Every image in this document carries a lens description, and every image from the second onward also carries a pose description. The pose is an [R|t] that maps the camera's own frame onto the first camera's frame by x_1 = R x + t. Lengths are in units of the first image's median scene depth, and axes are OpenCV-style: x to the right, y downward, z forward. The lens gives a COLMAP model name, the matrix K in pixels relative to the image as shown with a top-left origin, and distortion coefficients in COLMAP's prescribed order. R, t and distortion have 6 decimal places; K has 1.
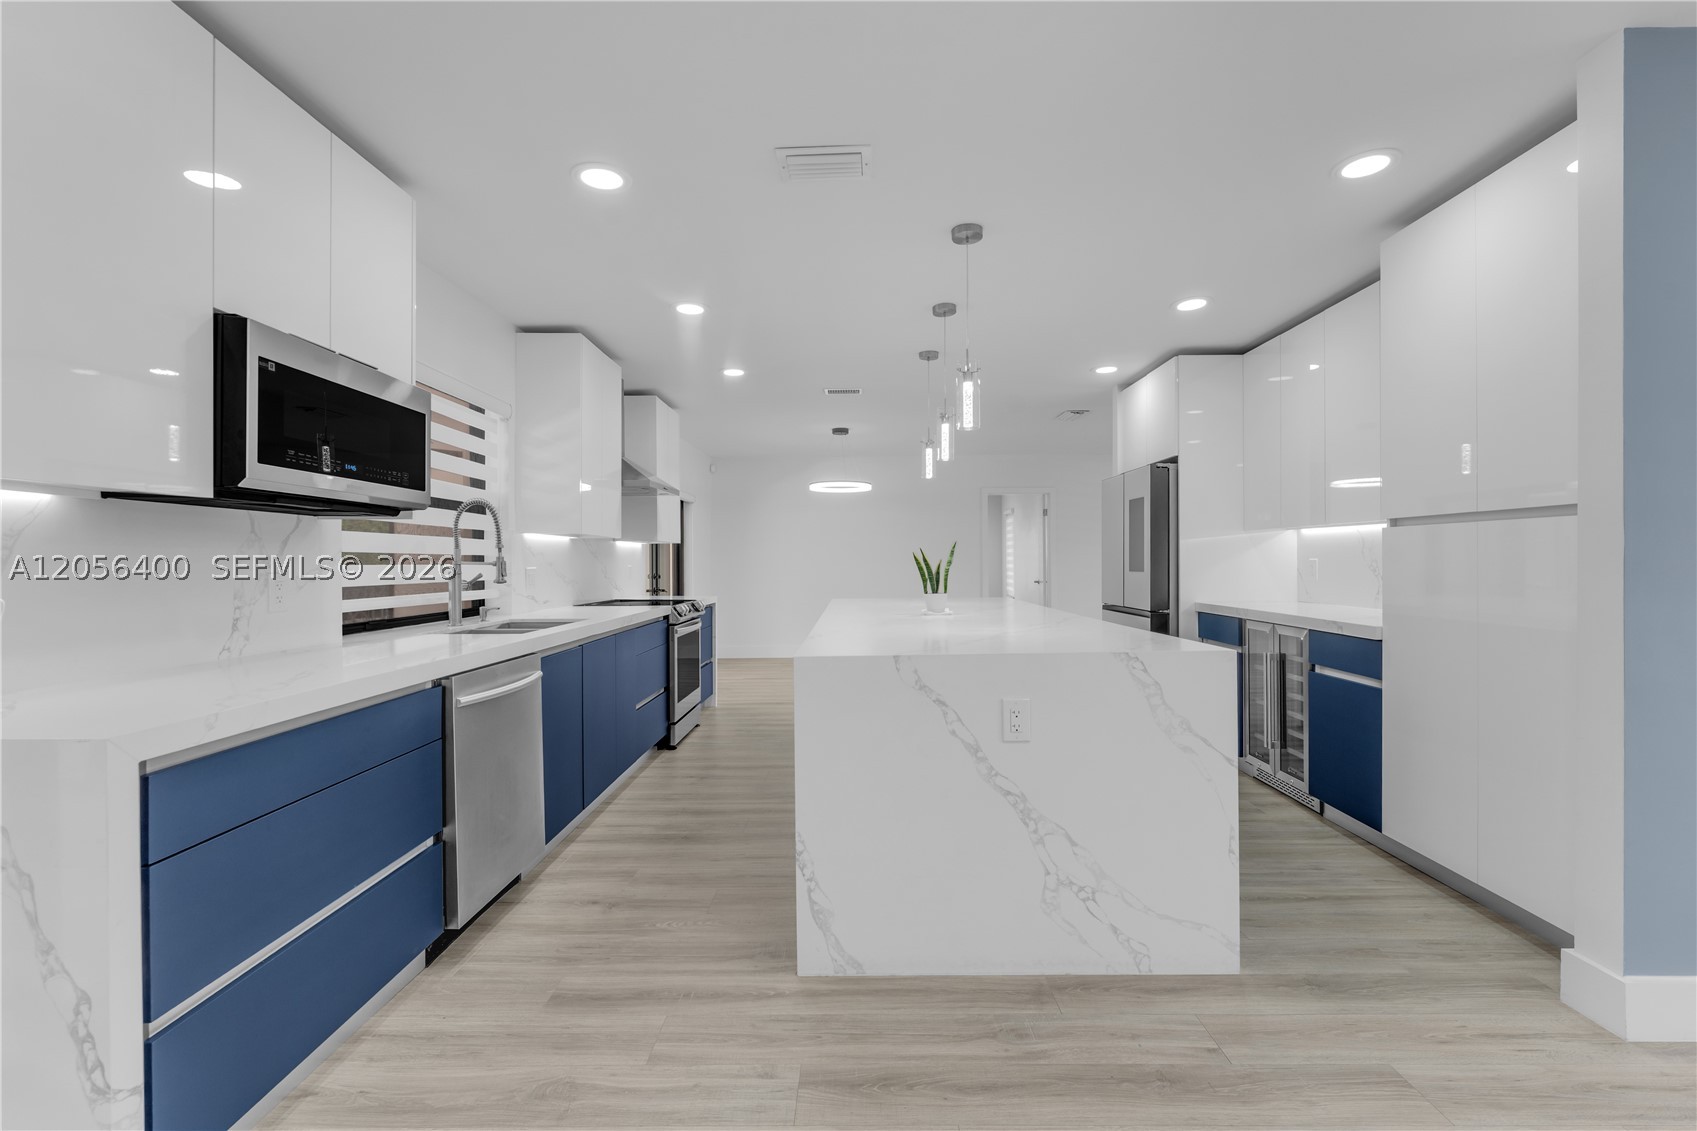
lens RADIAL K [[731.3, 0, 867.5], [0, 731.3, 565.7], [0, 0, 1]] dist [-0.004112, 0.001238]
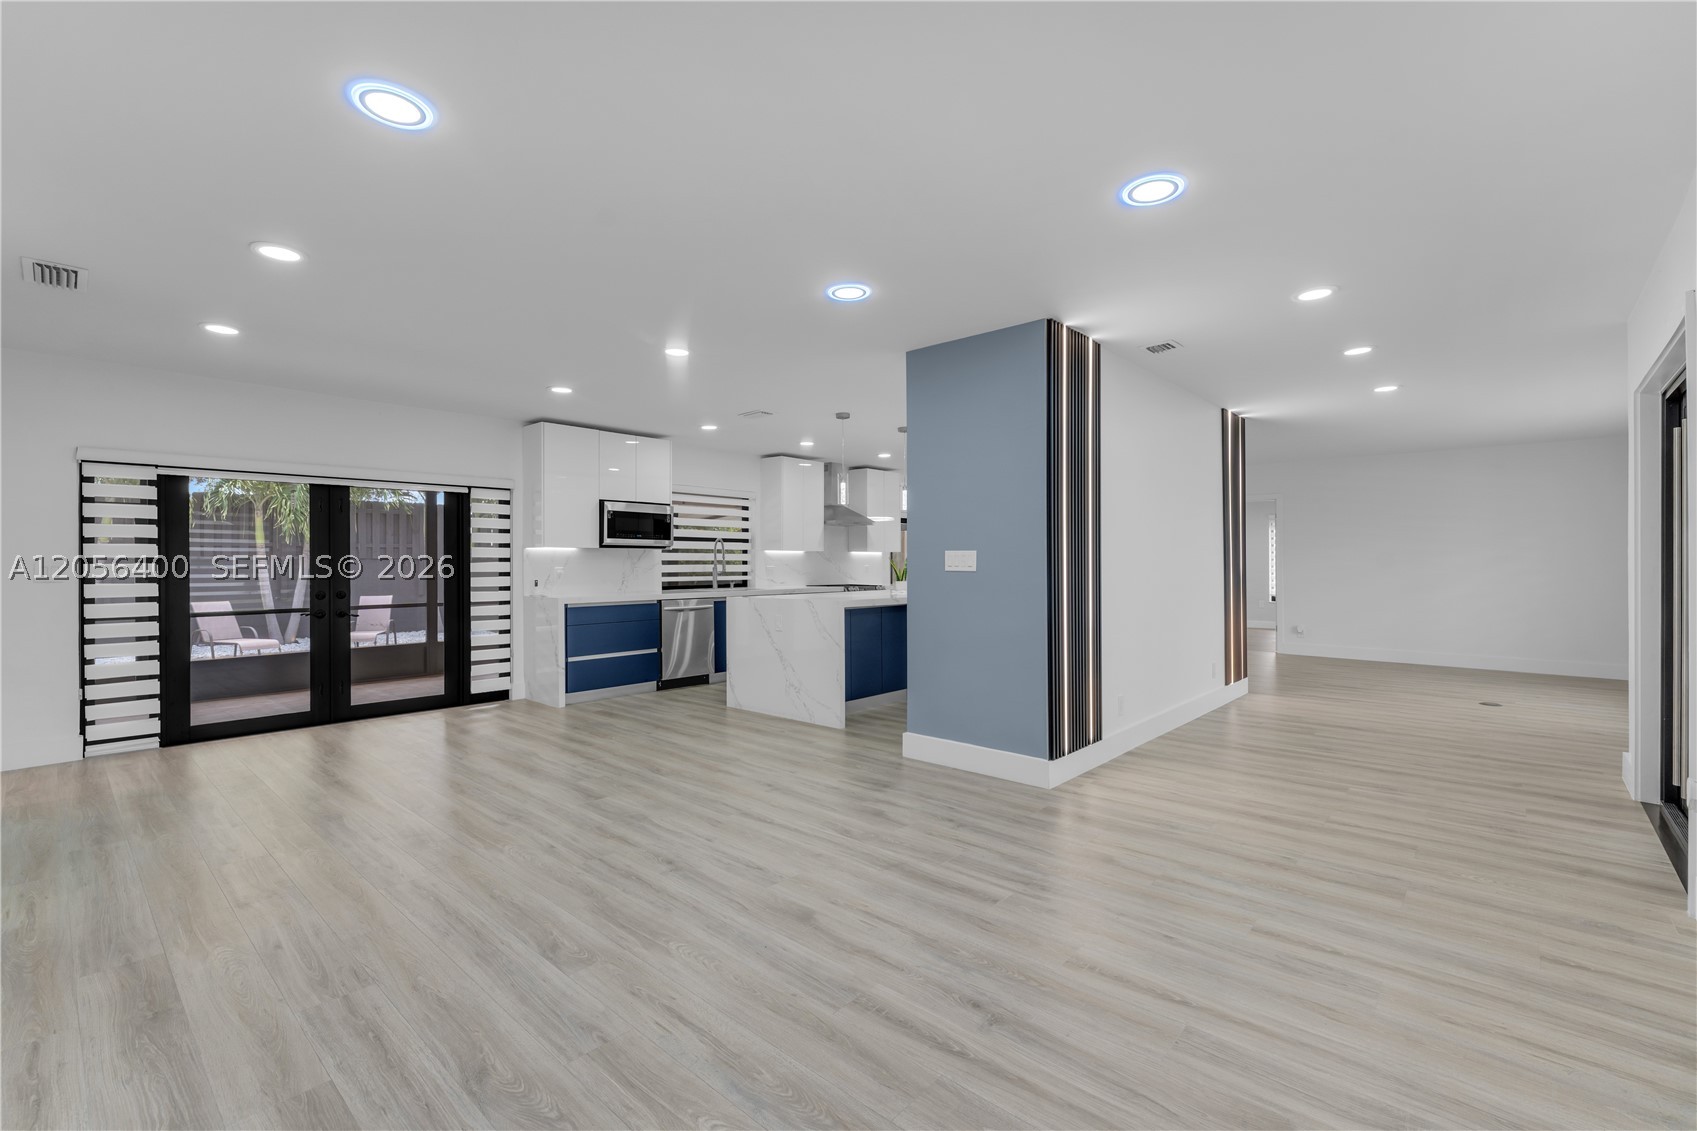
lens RADIAL K [[731.3, 0, 840.2], [0, 731.3, 568.4], [0, 0, 1]] dist [-0.004112, 0.001238]
pose [[0.740827, 0.007051, -0.671659, 1.595041], [-0.004918, 0.999975, 0.005073, -0.005109], [0.671678, -0.000455, 0.740843, -0.624471]]
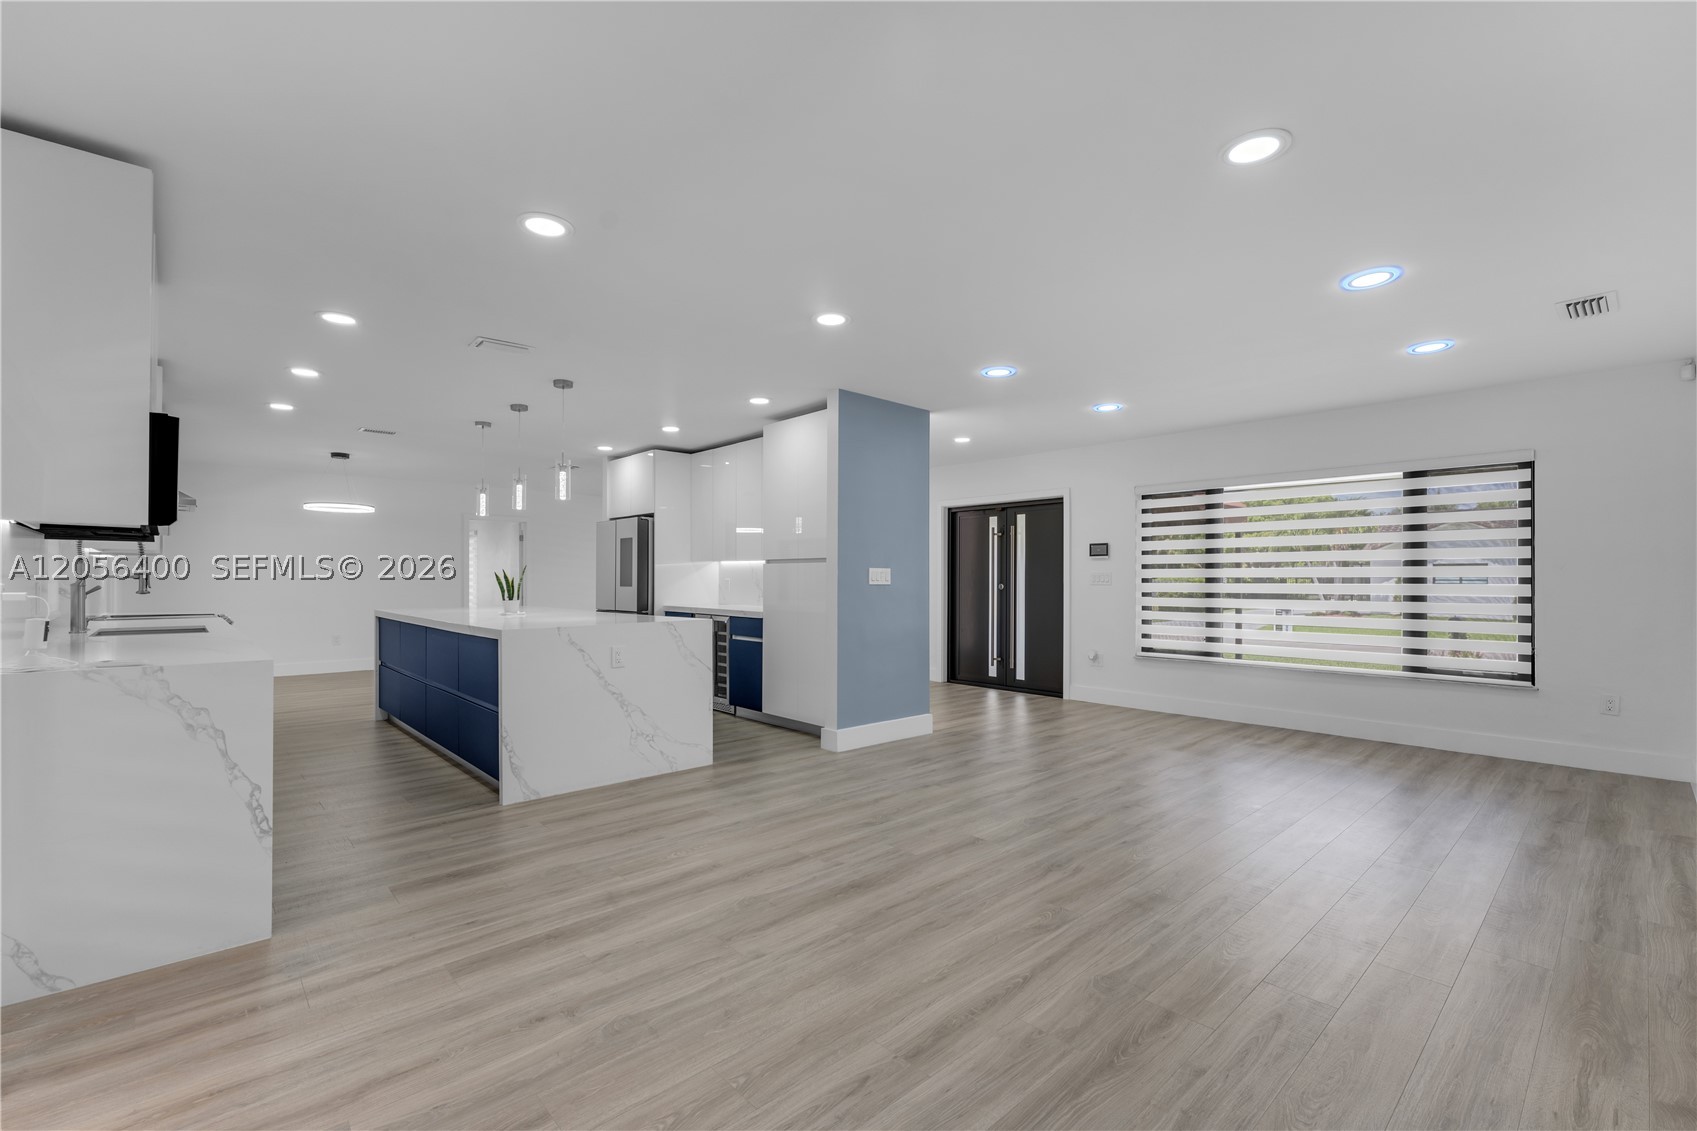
lens RADIAL K [[731.3, 0, 841.5], [0, 731.3, 572.6], [0, 0, 1]] dist [-0.004112, 0.001238]
pose [[0.739894, 0.013252, 0.672593, -0.510788], [-0.001279, 0.999832, -0.018292, 0.010770], [-0.672722, 0.012674, 0.739787, -0.665893]]
